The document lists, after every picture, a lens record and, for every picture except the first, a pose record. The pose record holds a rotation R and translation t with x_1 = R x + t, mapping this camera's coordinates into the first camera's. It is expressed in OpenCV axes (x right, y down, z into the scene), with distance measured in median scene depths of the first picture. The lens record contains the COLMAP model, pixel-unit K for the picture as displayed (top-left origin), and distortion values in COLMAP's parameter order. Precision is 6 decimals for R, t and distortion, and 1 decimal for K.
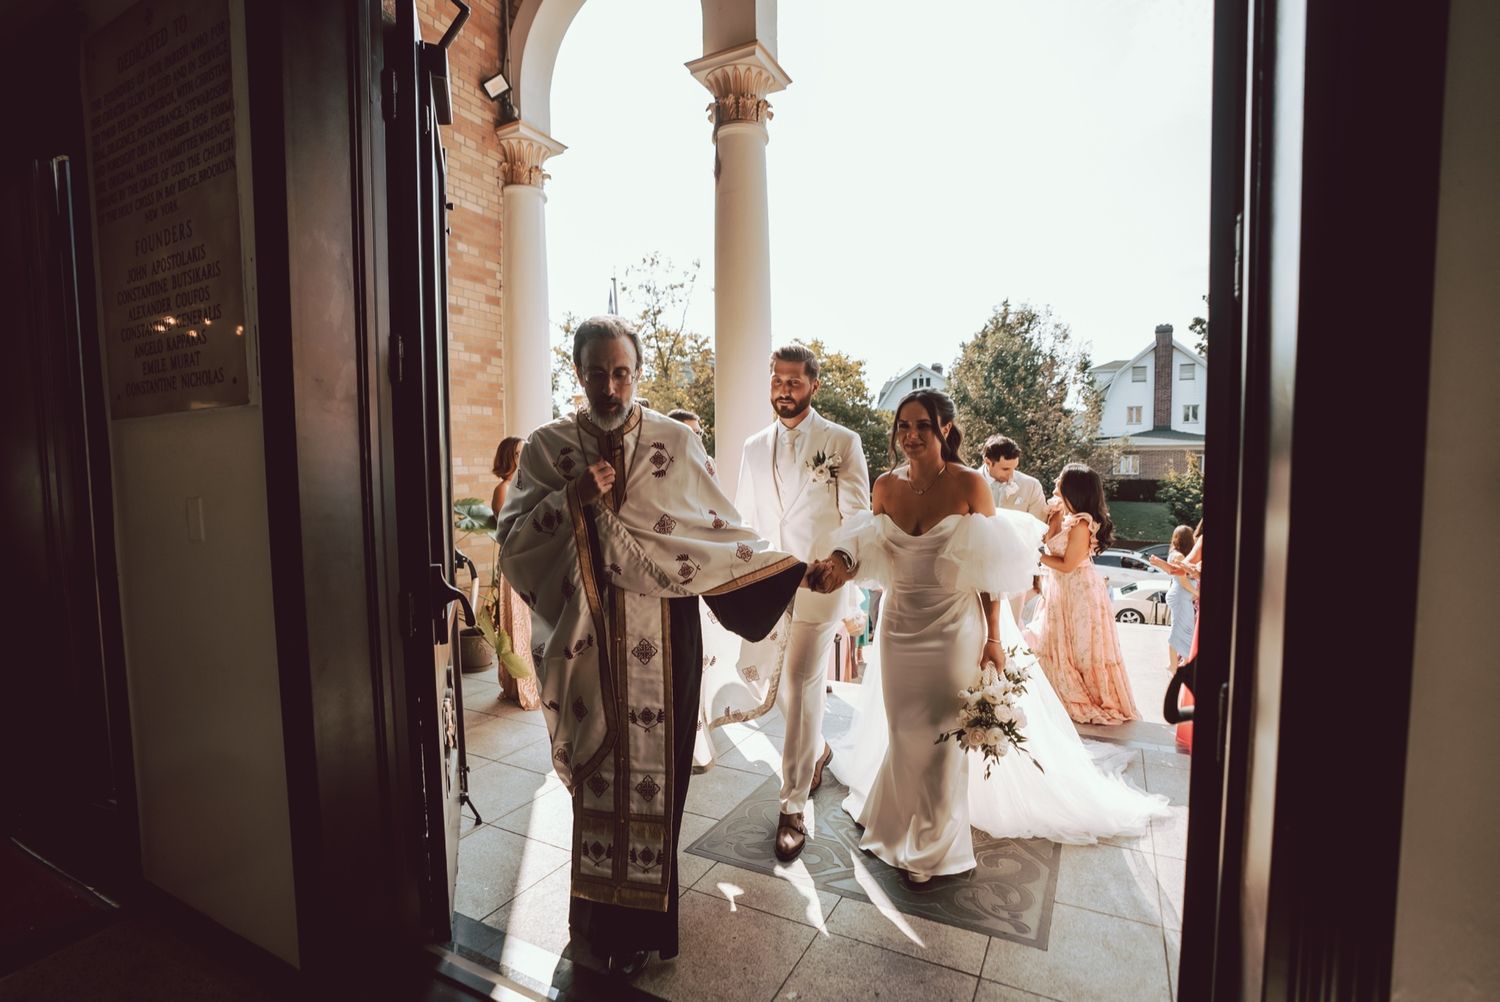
lens RADIAL K [[748.1, 0, 735.7], [0, 748.1, 508.1], [0, 0, 1]] dist [-0.048321, 0.019338]
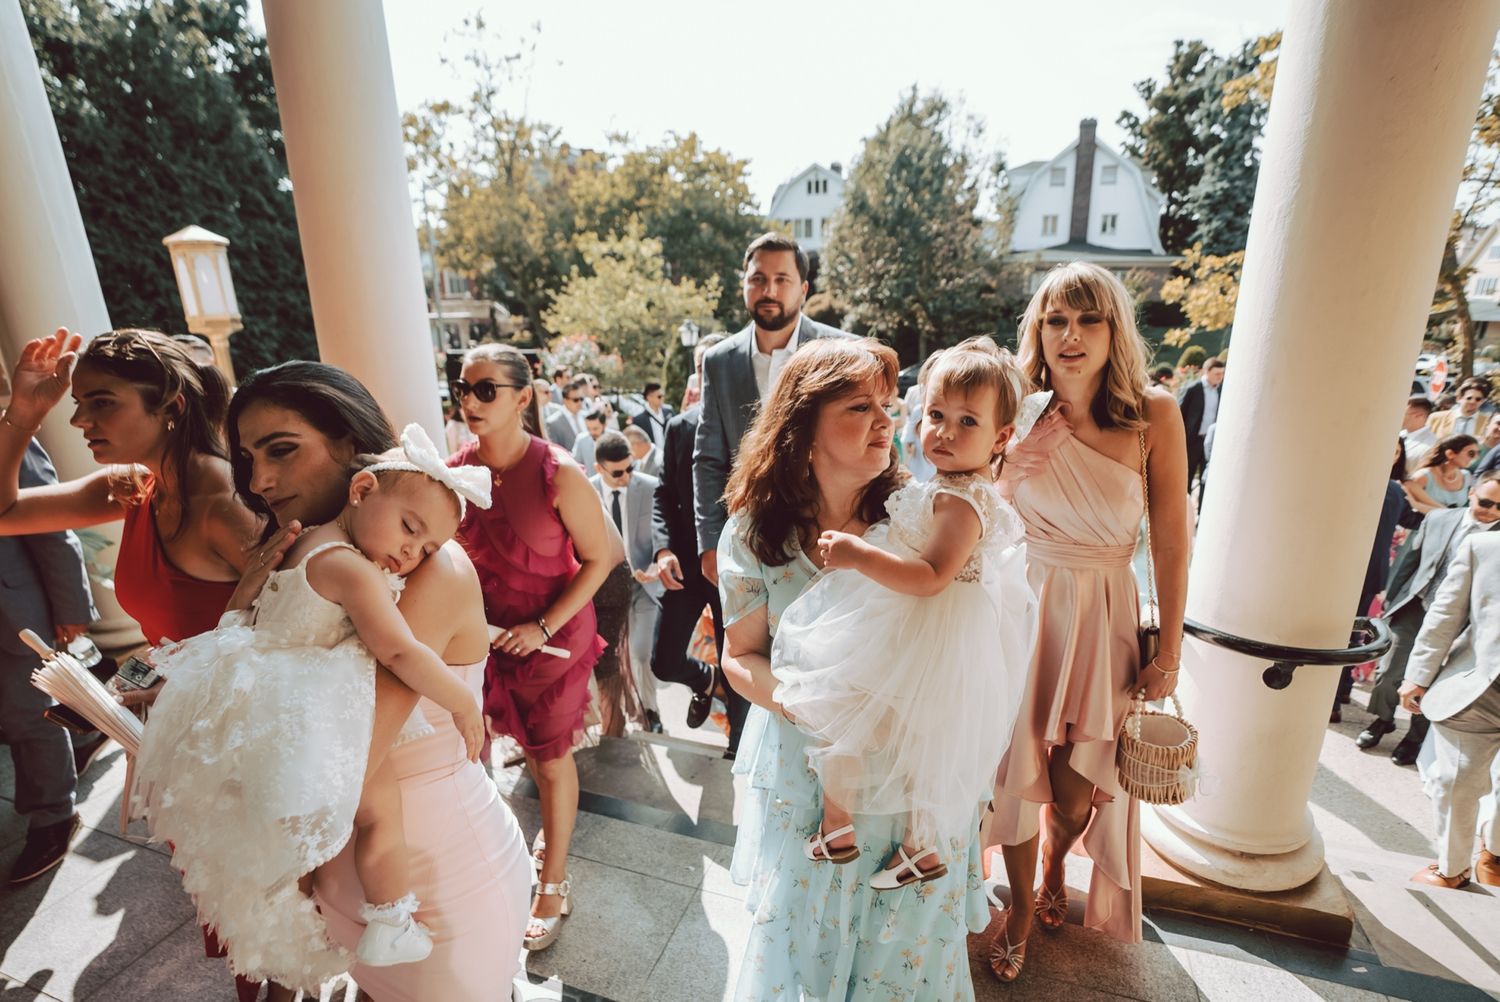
lens RADIAL K [[784.9, 0, 734.0], [0, 784.9, 514.9], [0, 0, 1]] dist [-0.044479, 0.017459]
pose [[0.991662, -0.046815, 0.120060, 0.033321], [0.017477, 0.971927, 0.234633, -0.013663], [-0.127674, -0.230579, 0.964641, 0.064946]]
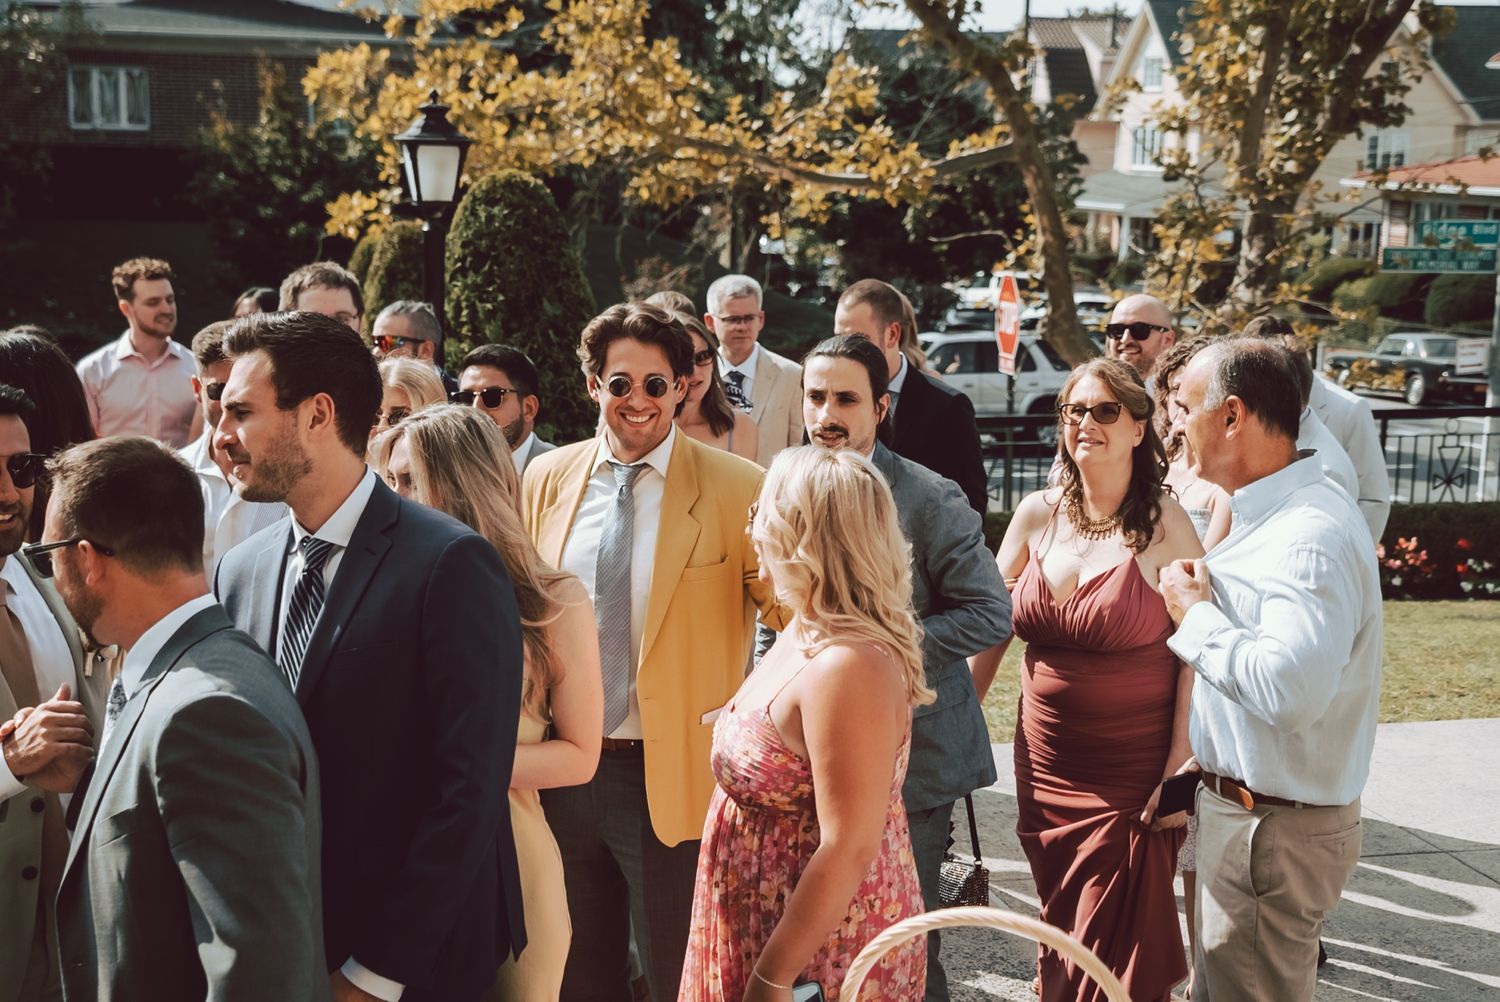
lens RADIAL K [[2160.8, 0, 782.4], [0, 2160.8, 548.6], [0, 0, 1]] dist [0.059689, 0.000000]
pose [[0.764407, -0.105513, 0.636042, 0.155251], [0.020659, 0.990020, 0.139406, 0.006327], [-0.644403, -0.093423, 0.758957, 0.119242]]
